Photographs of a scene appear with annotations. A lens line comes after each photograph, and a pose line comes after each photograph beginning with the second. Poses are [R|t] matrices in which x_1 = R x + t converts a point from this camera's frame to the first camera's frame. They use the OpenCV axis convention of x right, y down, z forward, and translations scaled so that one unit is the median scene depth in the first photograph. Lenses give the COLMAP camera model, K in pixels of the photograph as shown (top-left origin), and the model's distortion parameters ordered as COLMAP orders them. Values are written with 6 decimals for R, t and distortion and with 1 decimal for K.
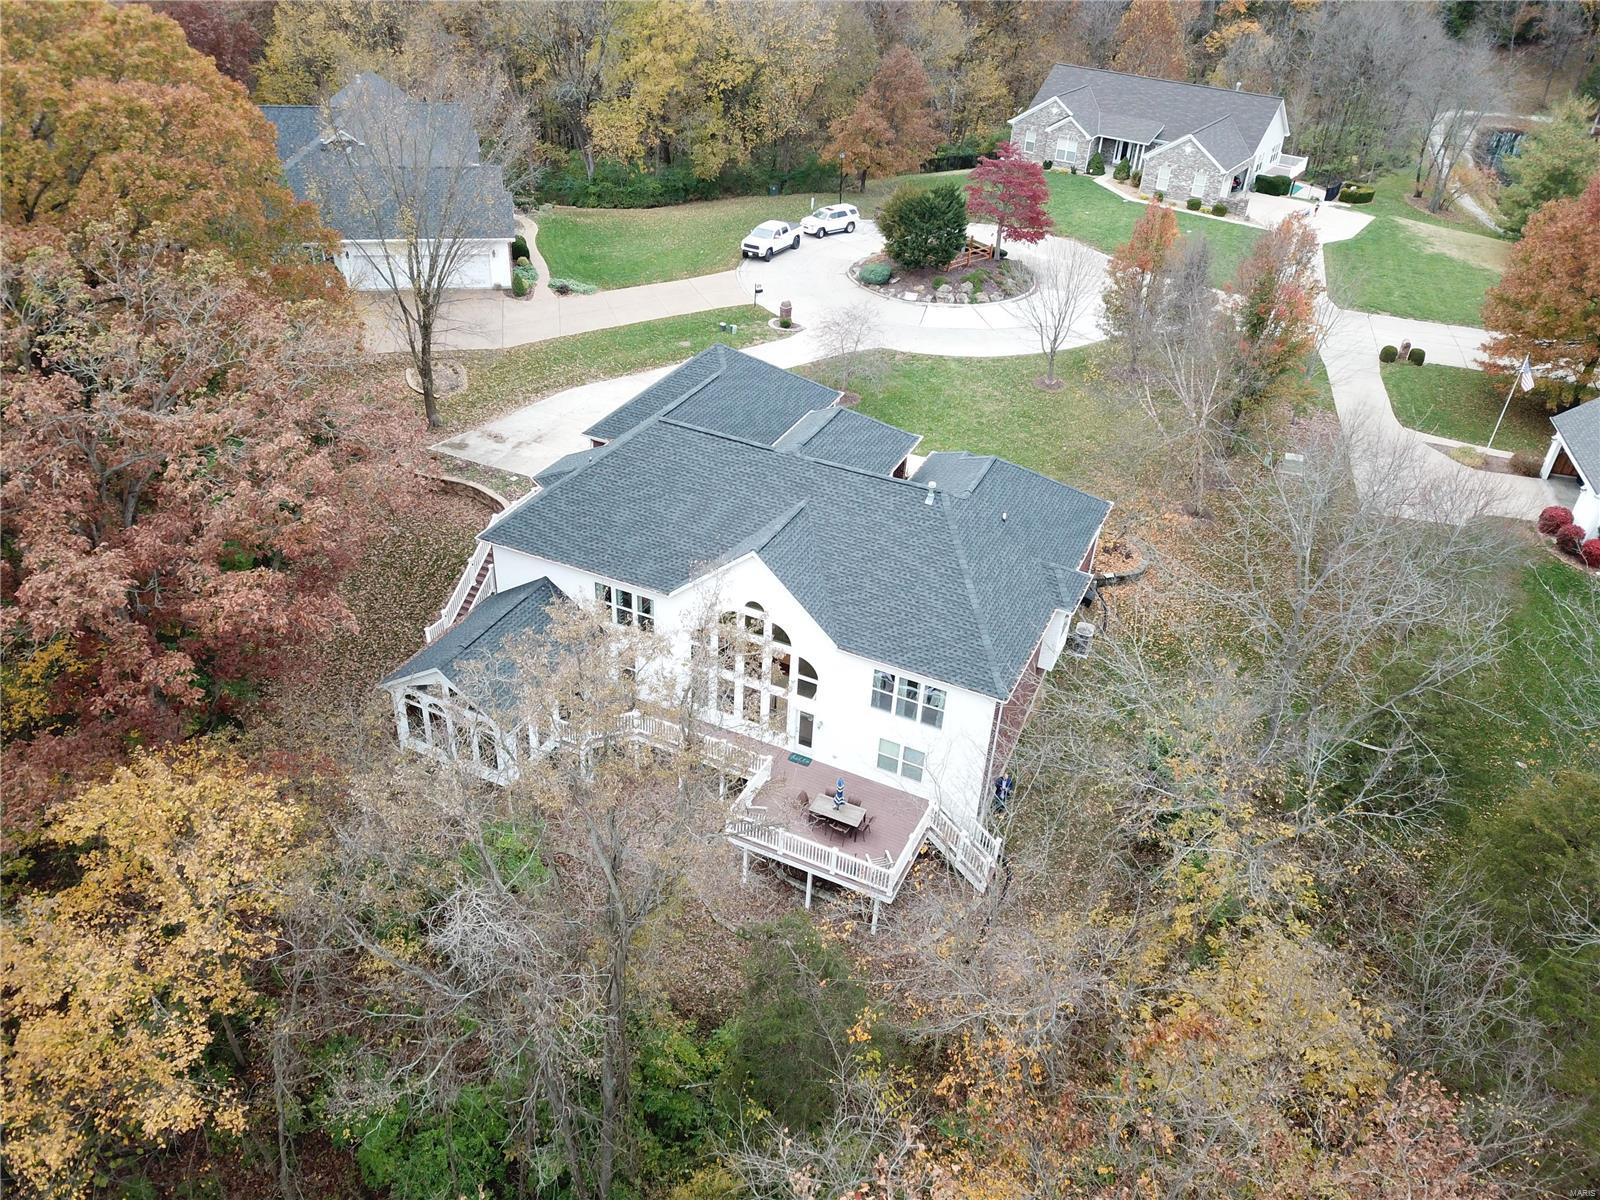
lens RADIAL K [[1229.7, 0, 791.8], [0, 1229.7, 595.3], [0, 0, 1]] dist [0.027409, -0.043962]
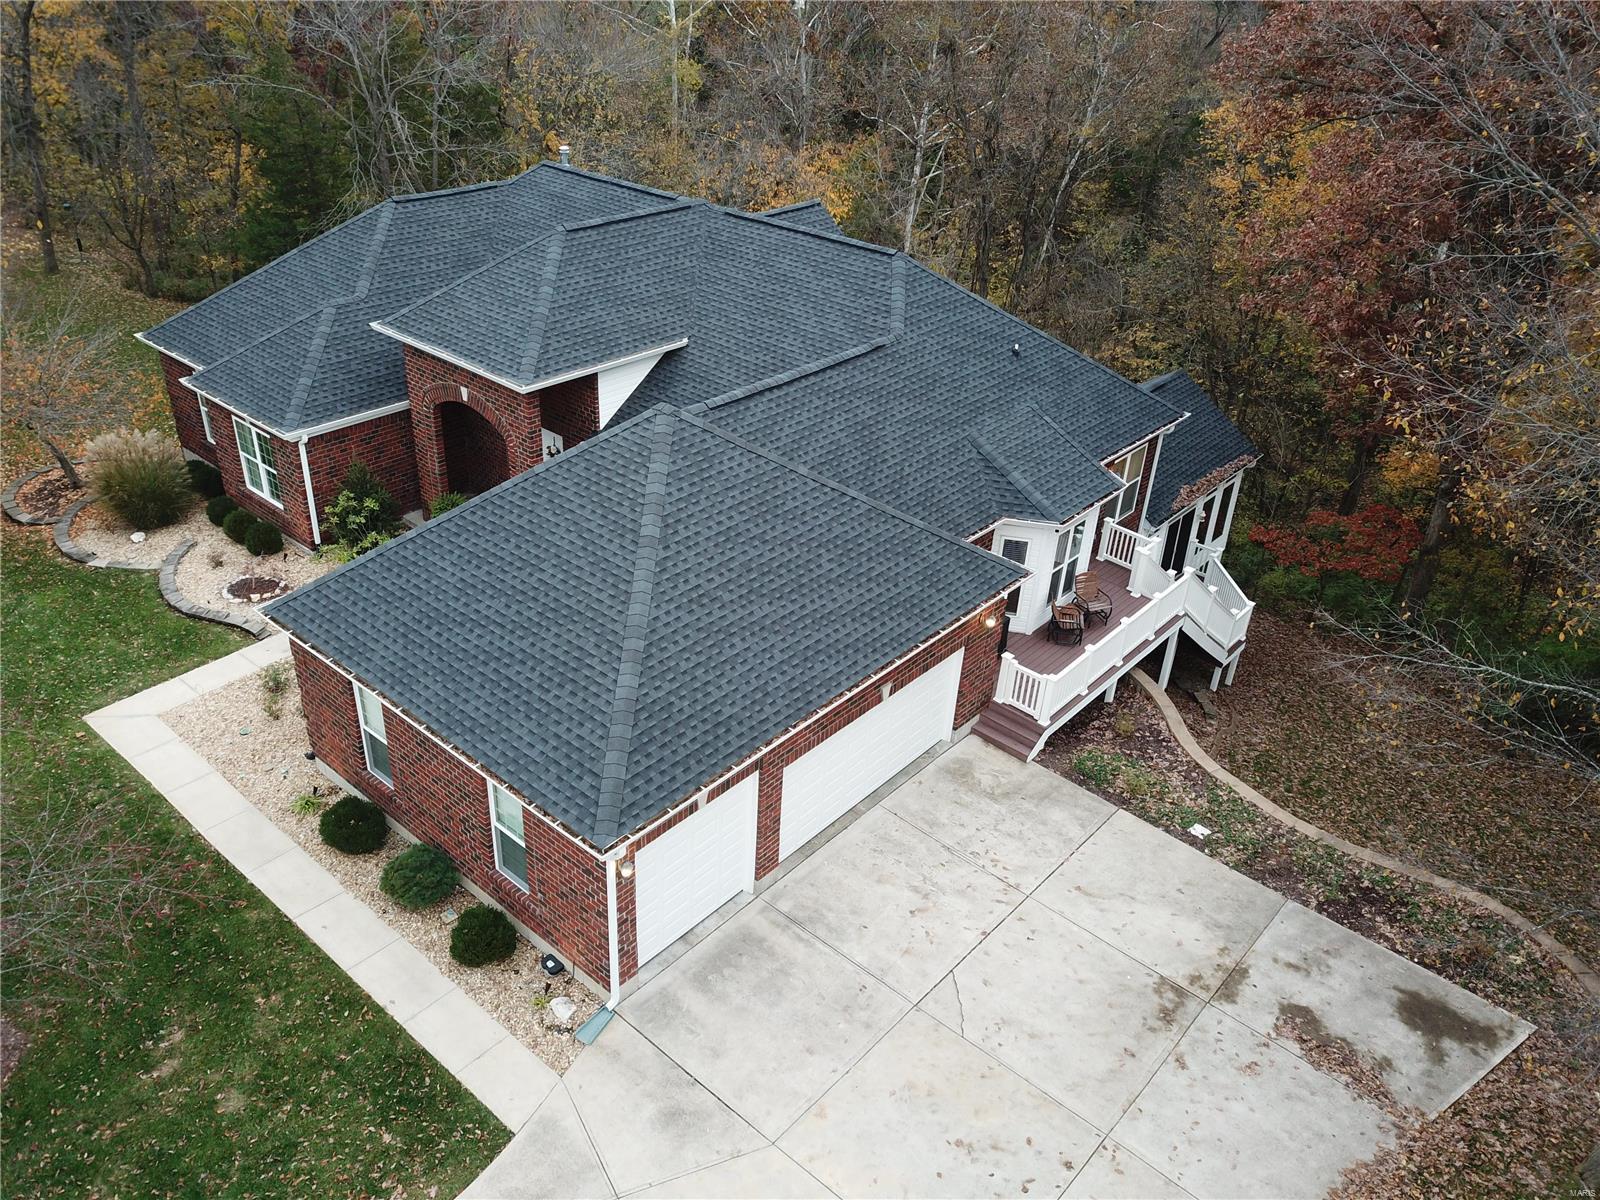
lens RADIAL K [[1224.5, 0, 790.1], [0, 1224.5, 602.6], [0, 0, 1]] dist [0.008981, -0.000808]
pose [[-0.957937, -0.211134, 0.194367, -0.137075], [0.083632, 0.442505, 0.892858, -0.384311], [-0.274521, 0.871557, -0.406234, 0.932357]]
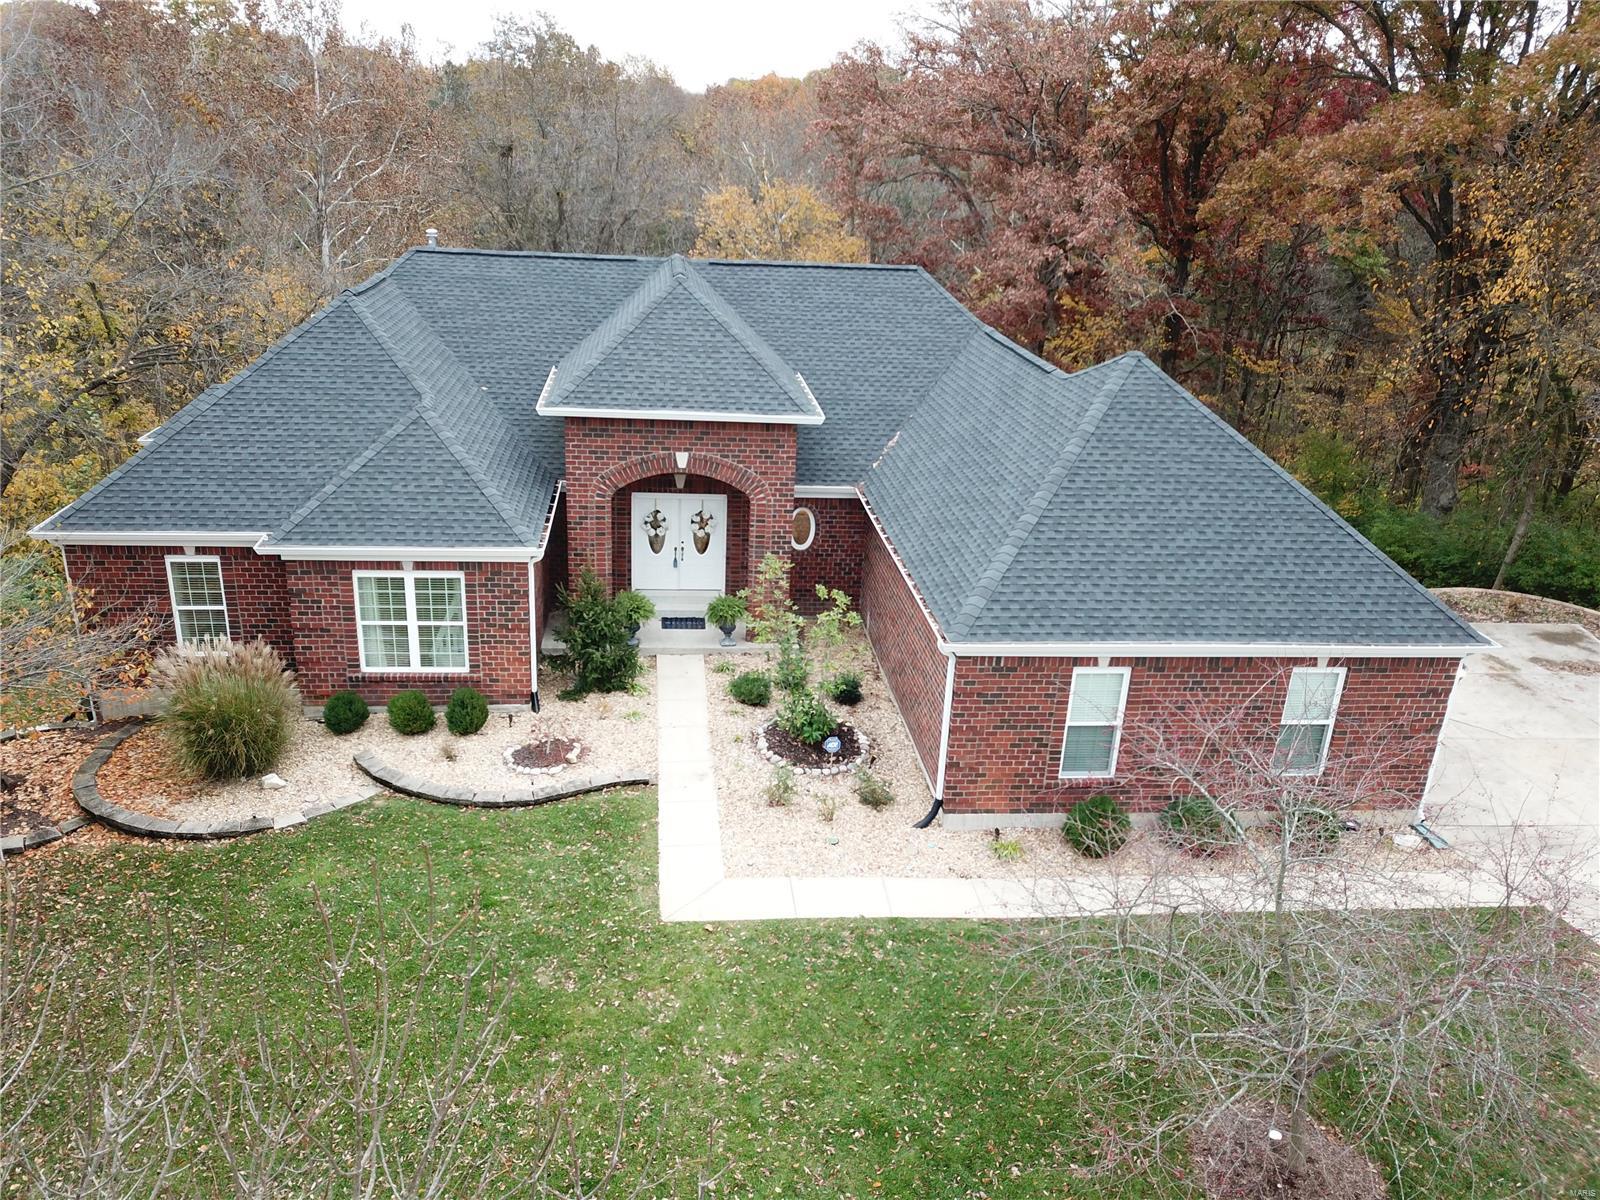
lens RADIAL K [[1205.4, 0, 792.8], [0, 1205.4, 606.6], [0, 0, 1]] dist [0.036578, -0.036409]
pose [[-0.852618, 0.112883, -0.510196, 0.185404], [-0.354798, 0.591743, 0.723850, -0.312355], [0.383615, 0.798184, -0.464480, 0.948013]]
